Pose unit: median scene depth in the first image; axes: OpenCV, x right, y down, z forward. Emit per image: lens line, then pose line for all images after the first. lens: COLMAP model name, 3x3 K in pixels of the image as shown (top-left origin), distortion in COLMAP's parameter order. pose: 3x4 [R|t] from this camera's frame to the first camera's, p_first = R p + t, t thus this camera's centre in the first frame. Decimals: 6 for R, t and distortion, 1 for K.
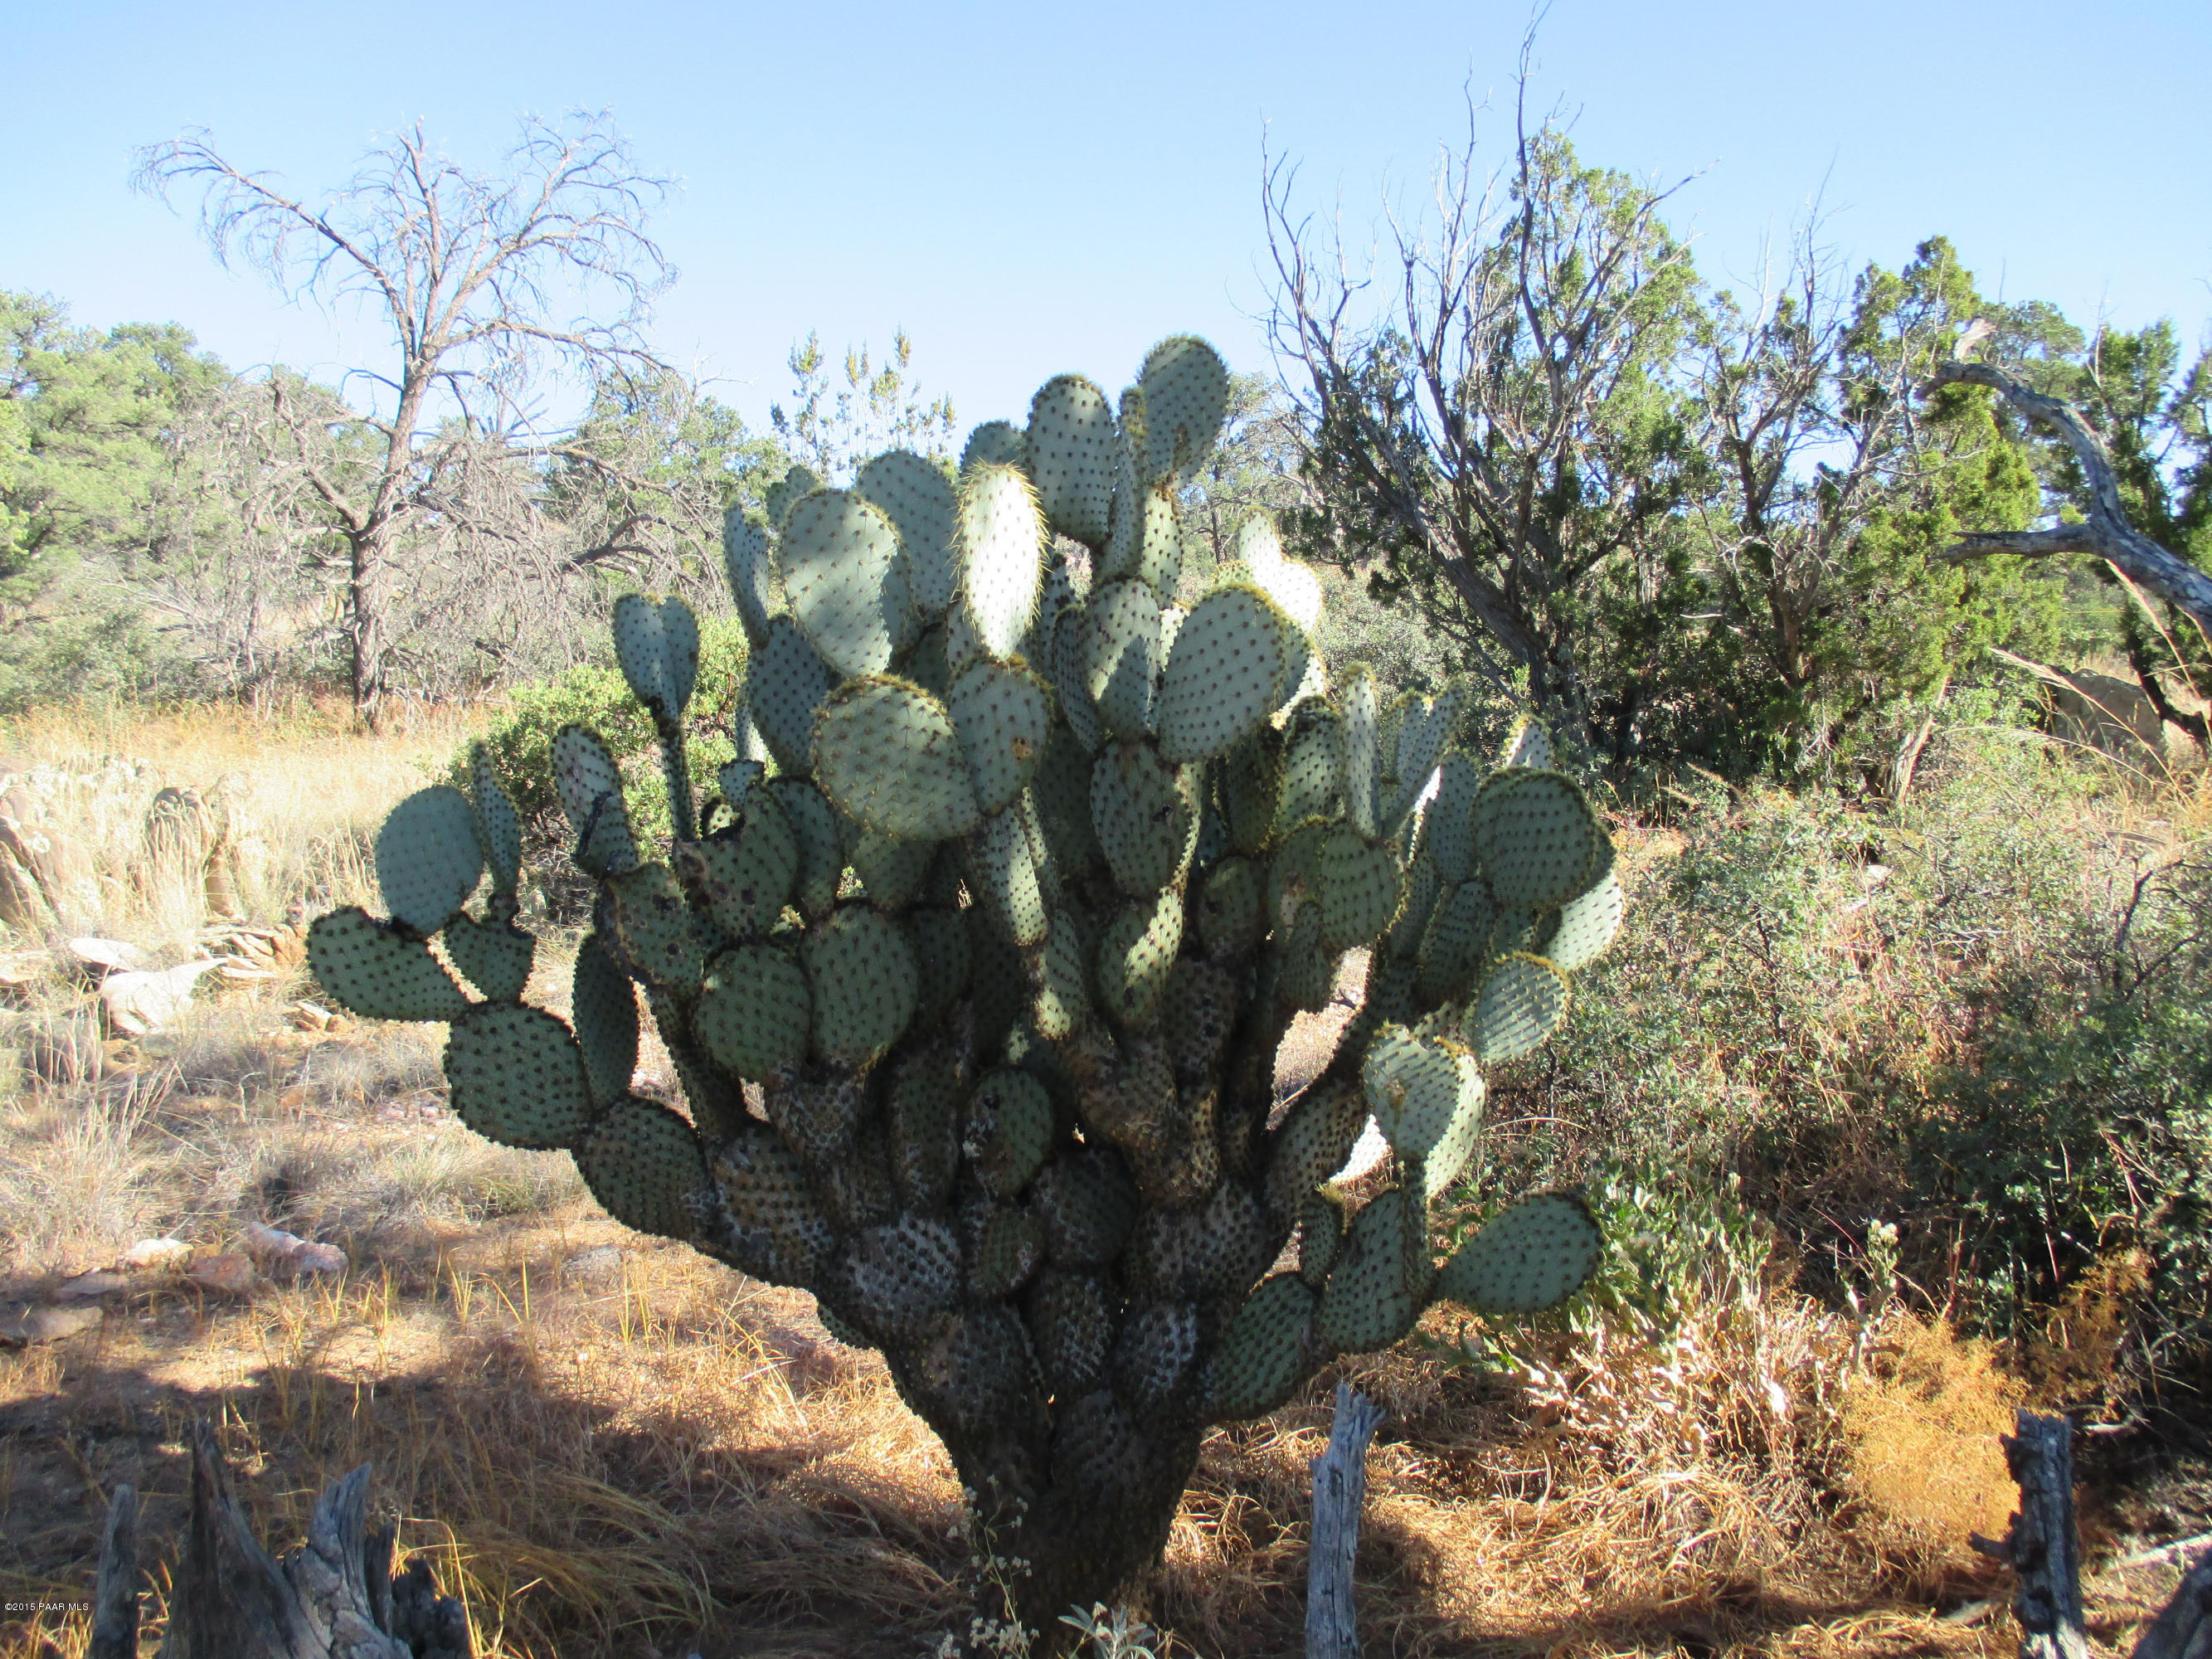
lens RADIAL K [[1832.3, 0, 1108.9], [0, 1832.3, 824.8], [0, 0, 1]] dist [-0.037977, 0.019994]
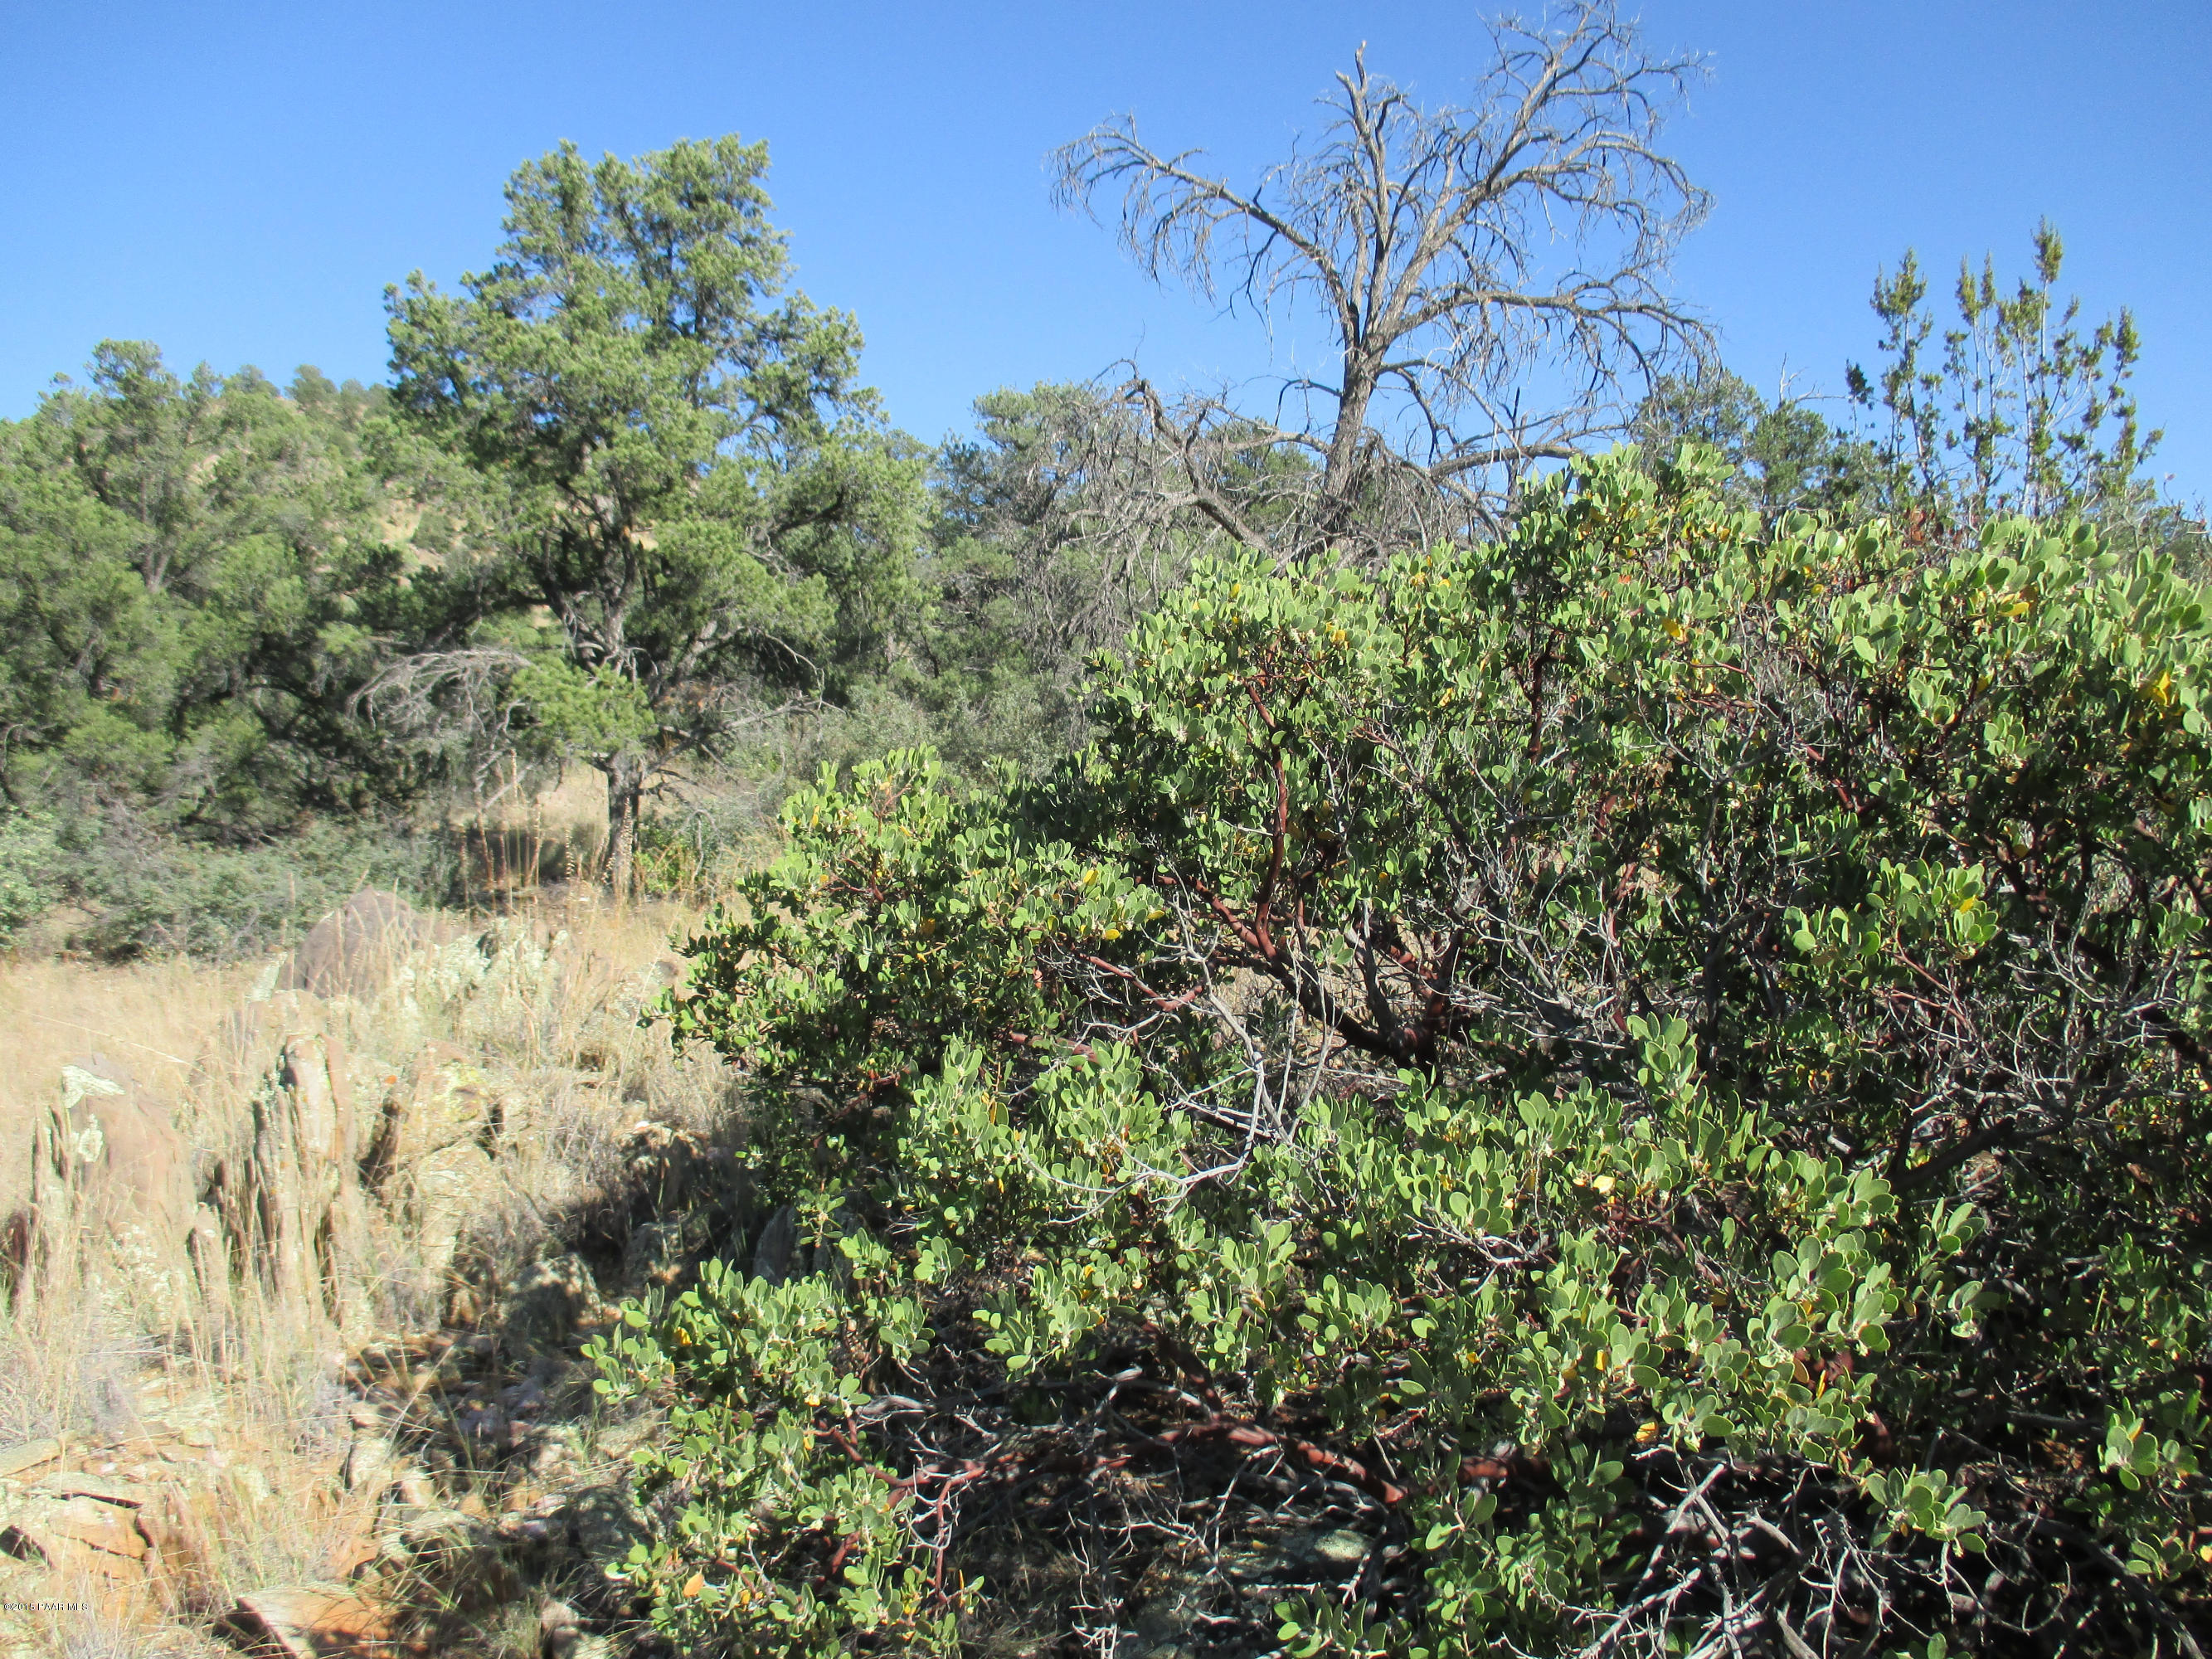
lens RADIAL K [[1832.3, 0, 1113.8], [0, 1832.3, 836.2], [0, 0, 1]] dist [-0.037977, 0.019994]
pose [[0.834684, -0.004696, -0.550710, -0.037103], [-0.010925, 0.999626, -0.025083, -0.027601], [0.550621, 0.026953, 0.834320, 0.283641]]
